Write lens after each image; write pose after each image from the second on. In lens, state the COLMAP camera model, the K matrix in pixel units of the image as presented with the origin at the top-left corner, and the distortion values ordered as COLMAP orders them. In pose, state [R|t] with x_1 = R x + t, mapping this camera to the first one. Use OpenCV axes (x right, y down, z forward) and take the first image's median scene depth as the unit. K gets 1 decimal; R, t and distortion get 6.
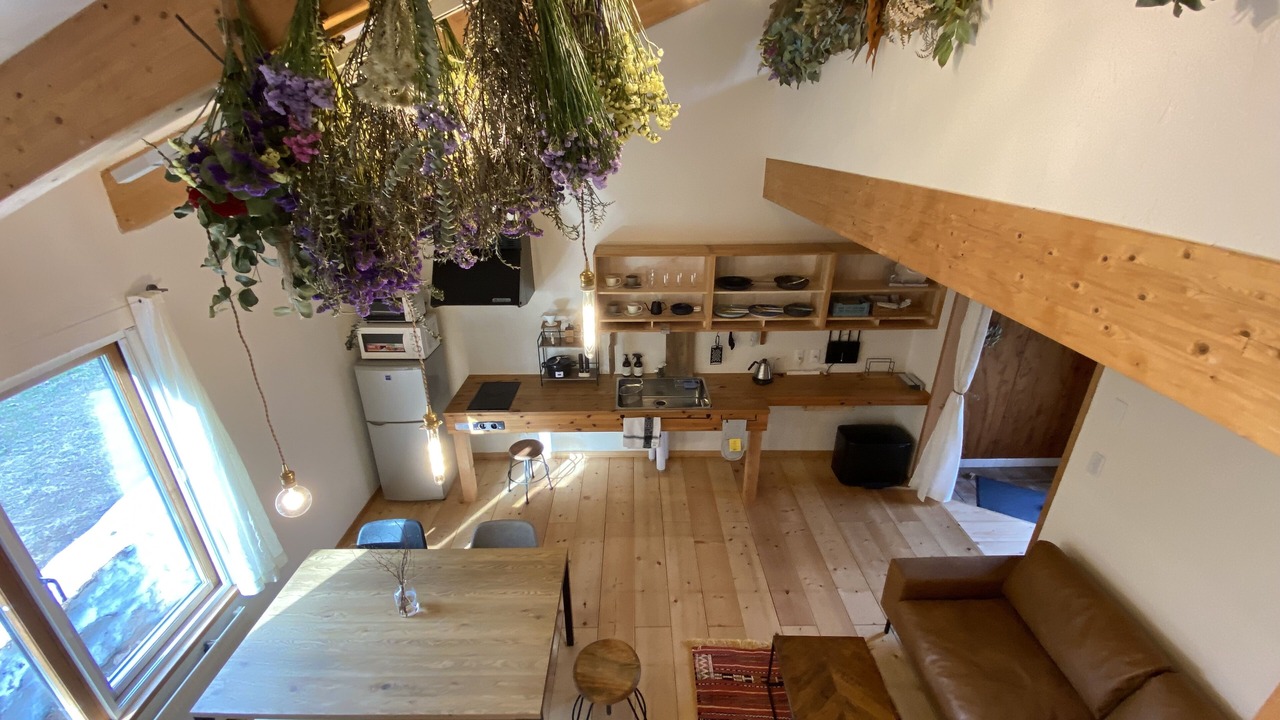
lens RADIAL K [[524.4, 0, 634.8], [0, 524.4, 359.5], [0, 0, 1]] dist [0.029267, -0.000371]
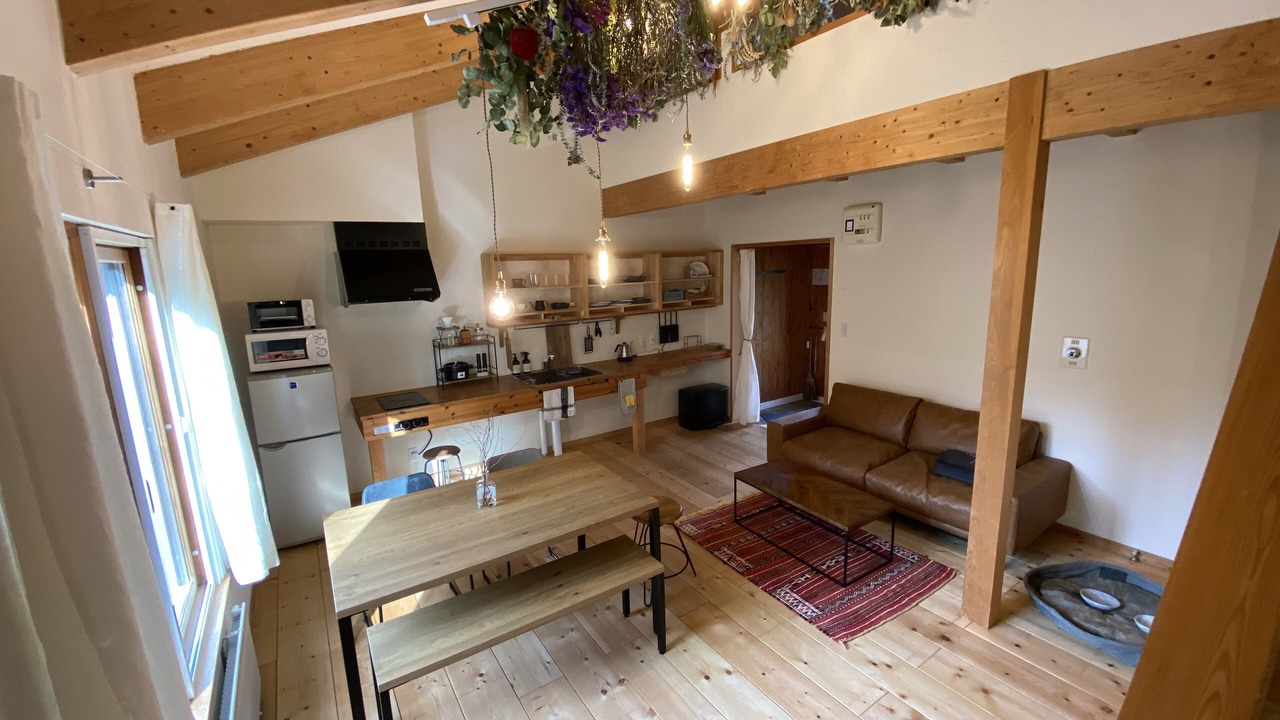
lens RADIAL K [[524.4, 0, 643.1], [0, 524.4, 357.3], [0, 0, 1]] dist [0.029267, -0.000371]
pose [[0.831099, -0.122321, 0.542505, -0.415151], [0.248803, 0.954222, -0.166006, 0.262696], [-0.497364, 0.272944, 0.823487, -0.053935]]
